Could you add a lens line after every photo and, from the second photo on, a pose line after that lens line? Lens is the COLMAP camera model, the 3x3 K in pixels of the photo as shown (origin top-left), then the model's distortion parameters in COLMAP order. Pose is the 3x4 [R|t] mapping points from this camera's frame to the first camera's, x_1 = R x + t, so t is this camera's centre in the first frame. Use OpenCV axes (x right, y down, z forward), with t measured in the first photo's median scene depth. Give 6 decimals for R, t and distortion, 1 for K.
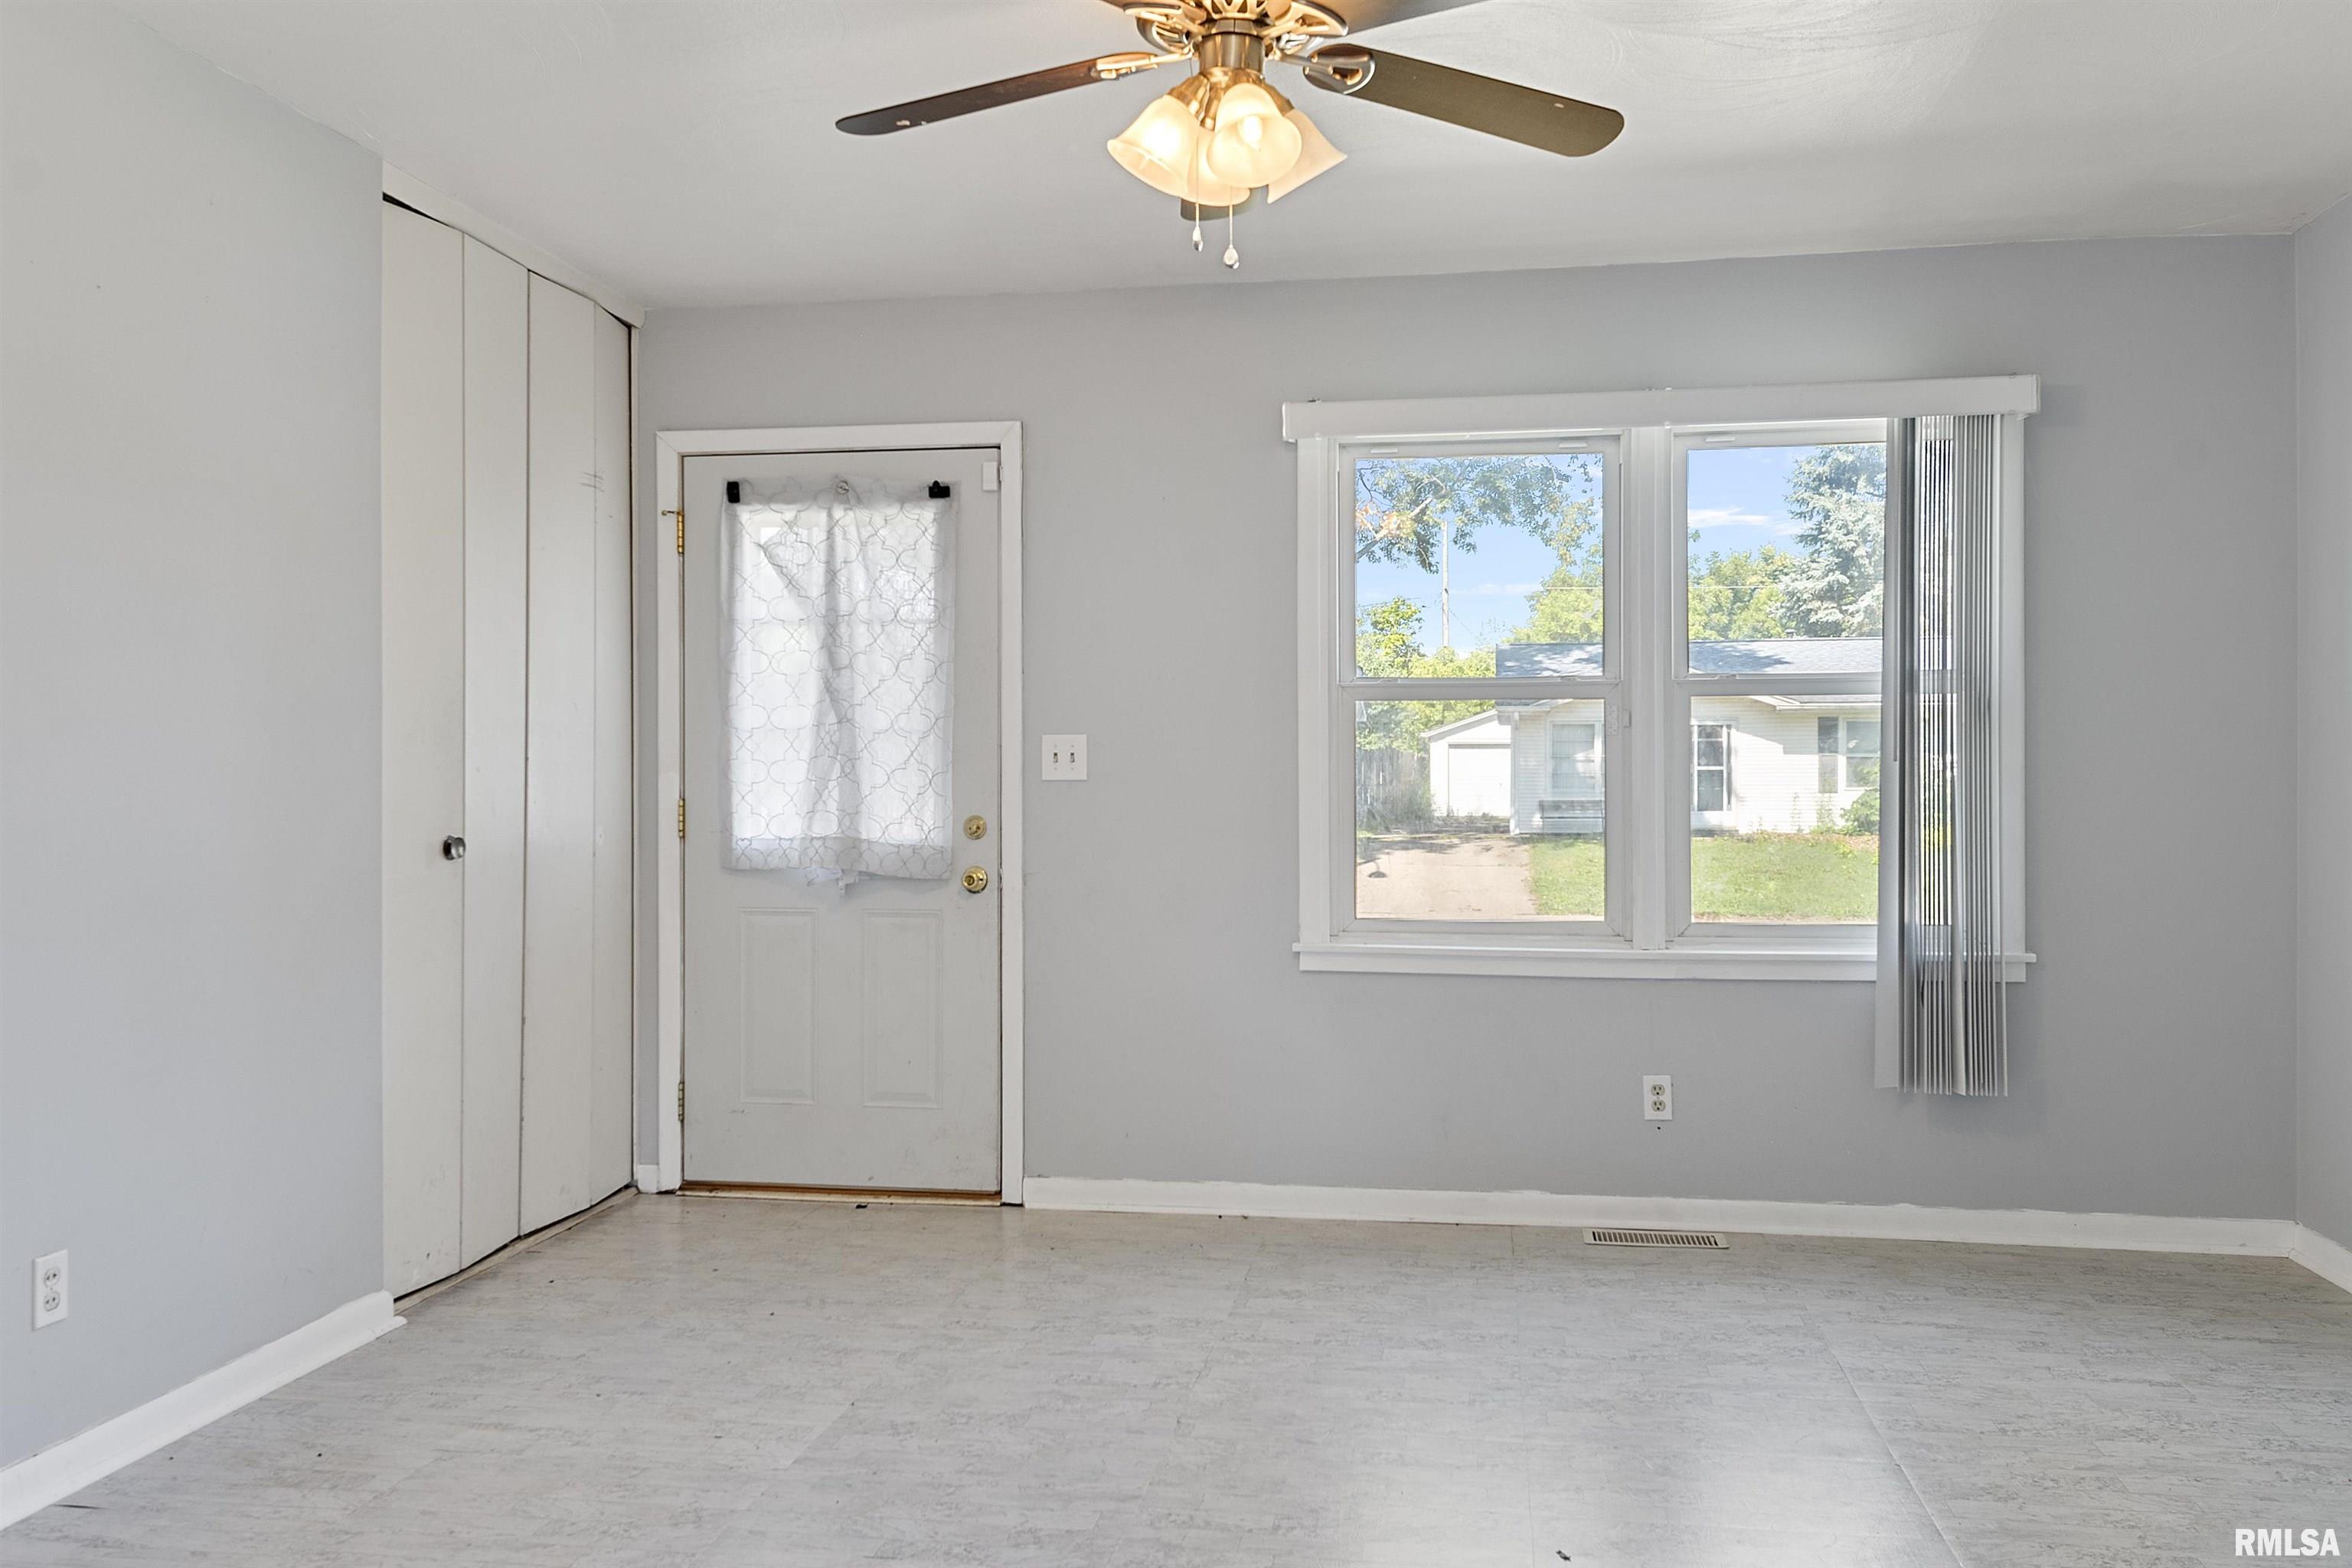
lens RADIAL K [[1812.2, 0, 1185.3], [0, 1812.2, 776.3], [0, 0, 1]] dist [0.047837, -0.042134]
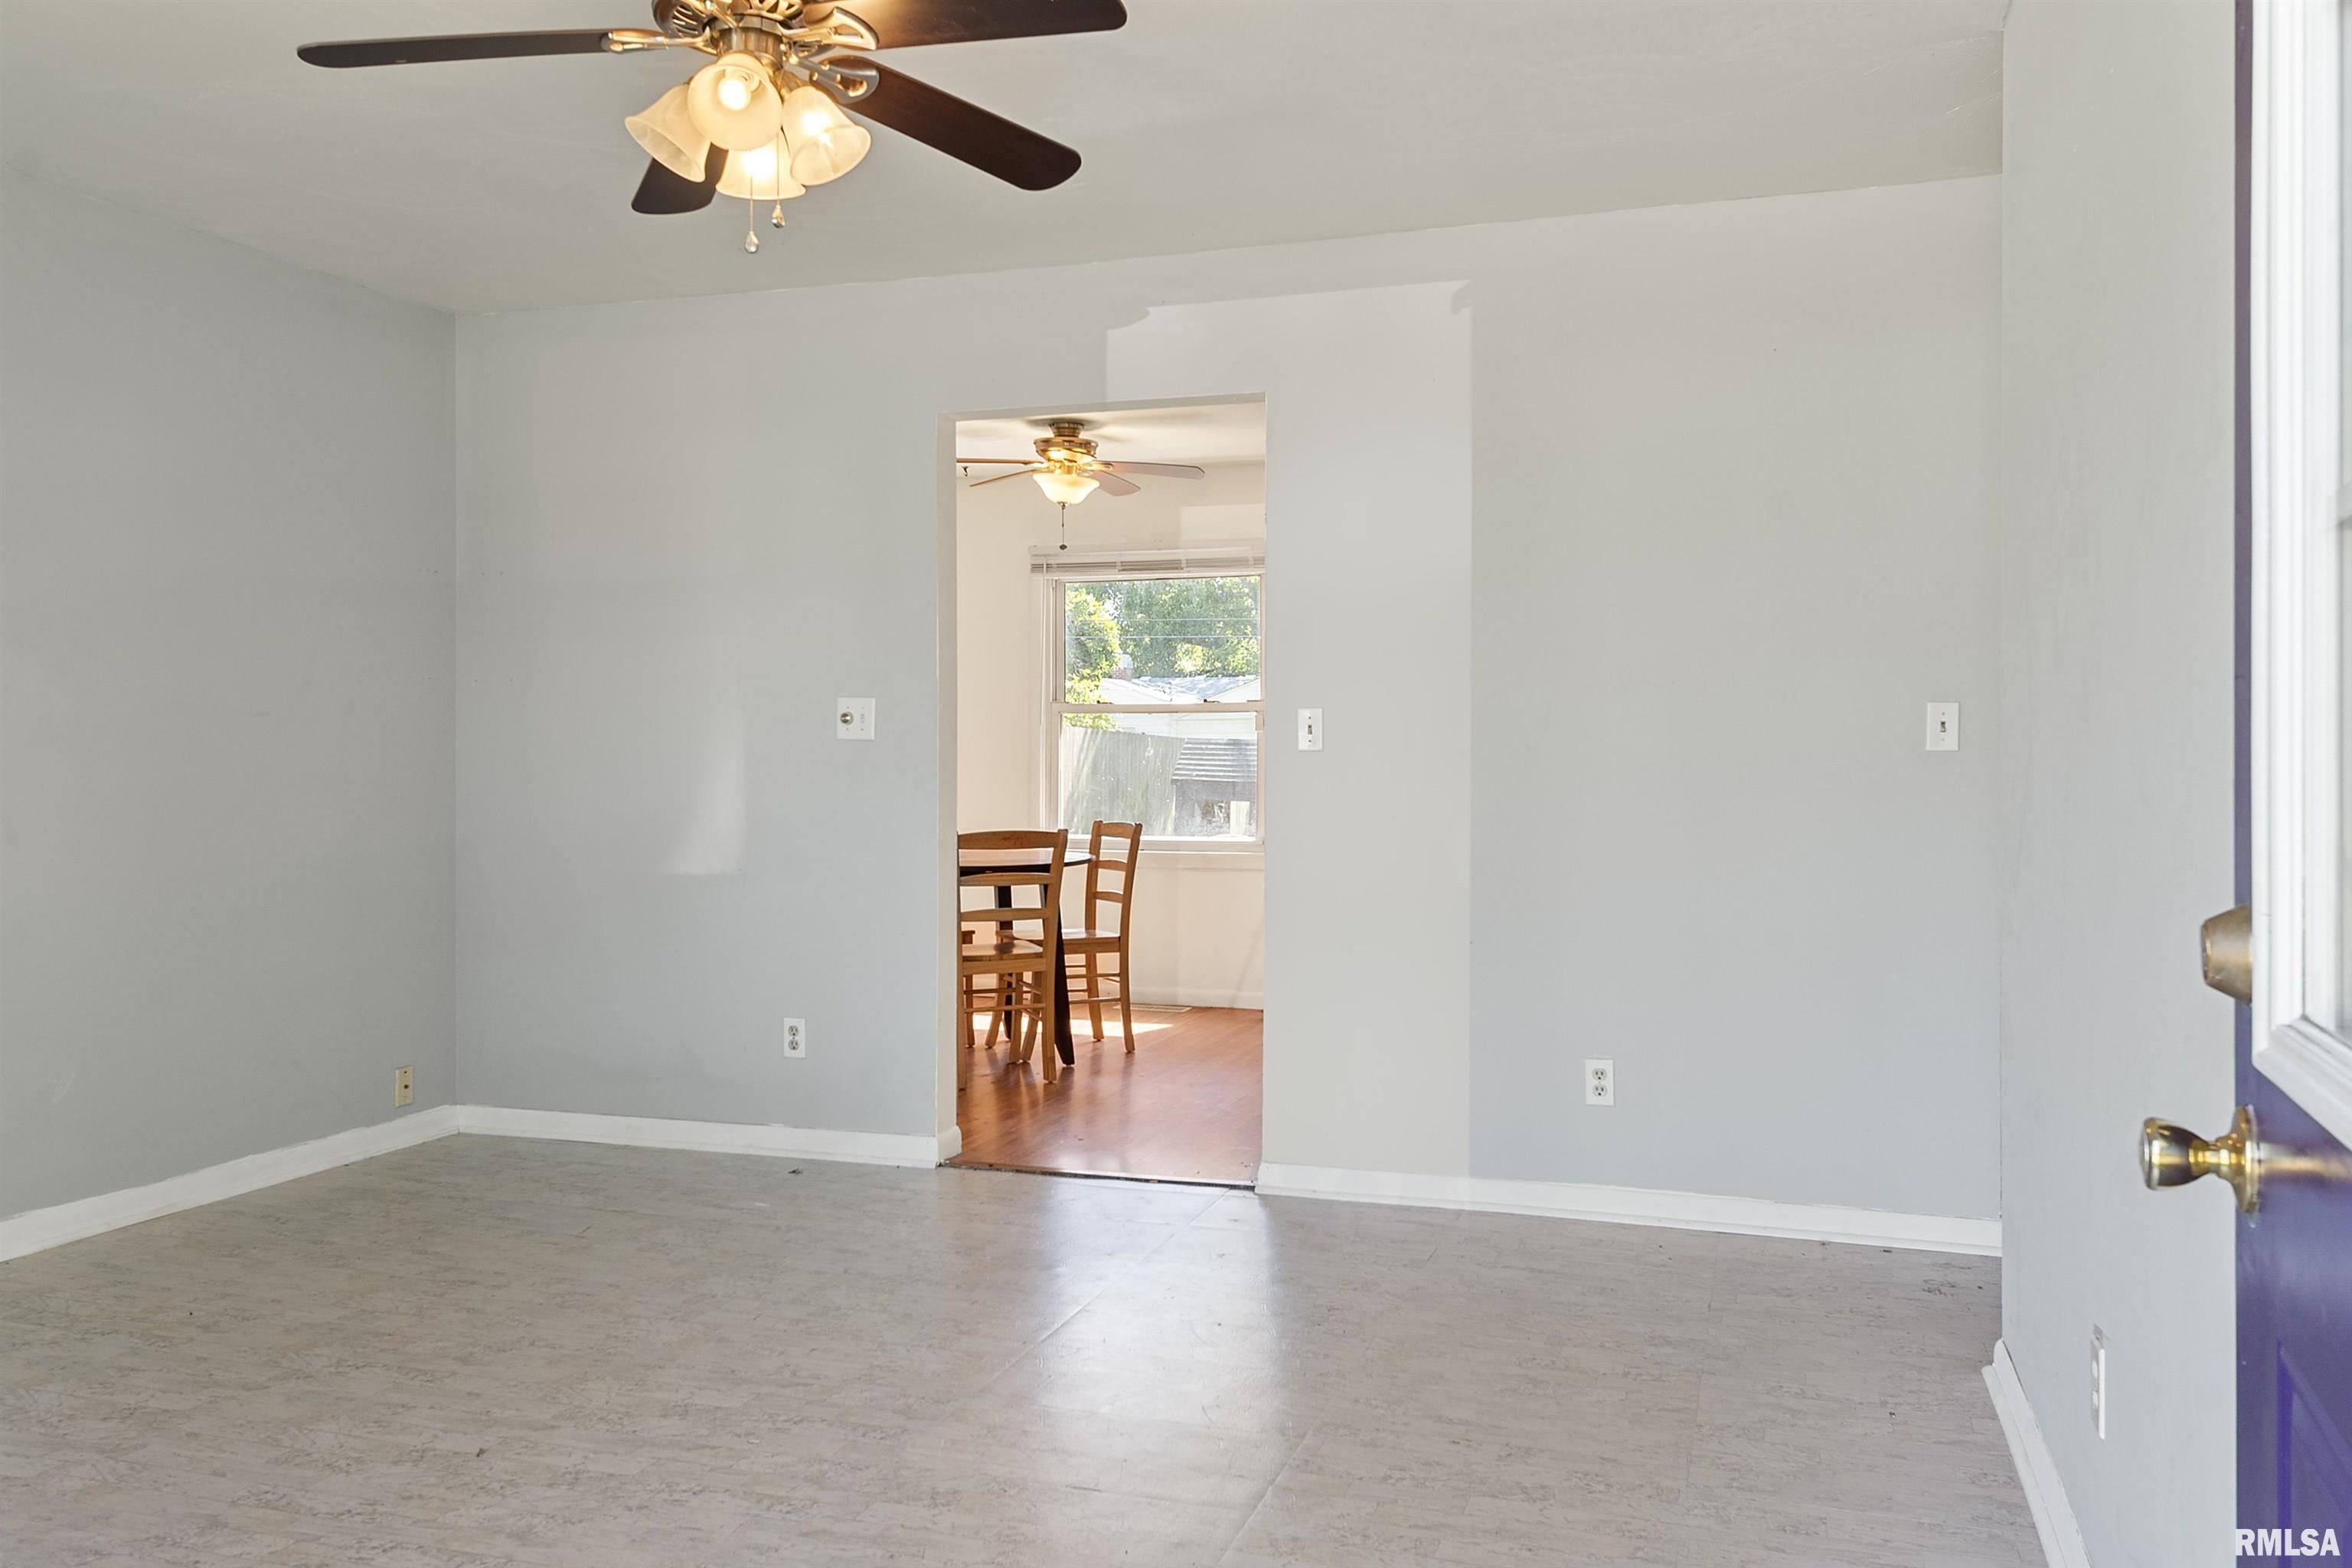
lens RADIAL K [[1812.2, 0, 1190.5], [0, 1812.2, 776.5], [0, 0, 1]] dist [0.047837, -0.042134]
pose [[-0.988488, 0.002399, 0.151281, -0.237068], [0.004236, 0.999921, 0.011826, 0.003373], [-0.151241, 0.012331, -0.988420, 1.242096]]
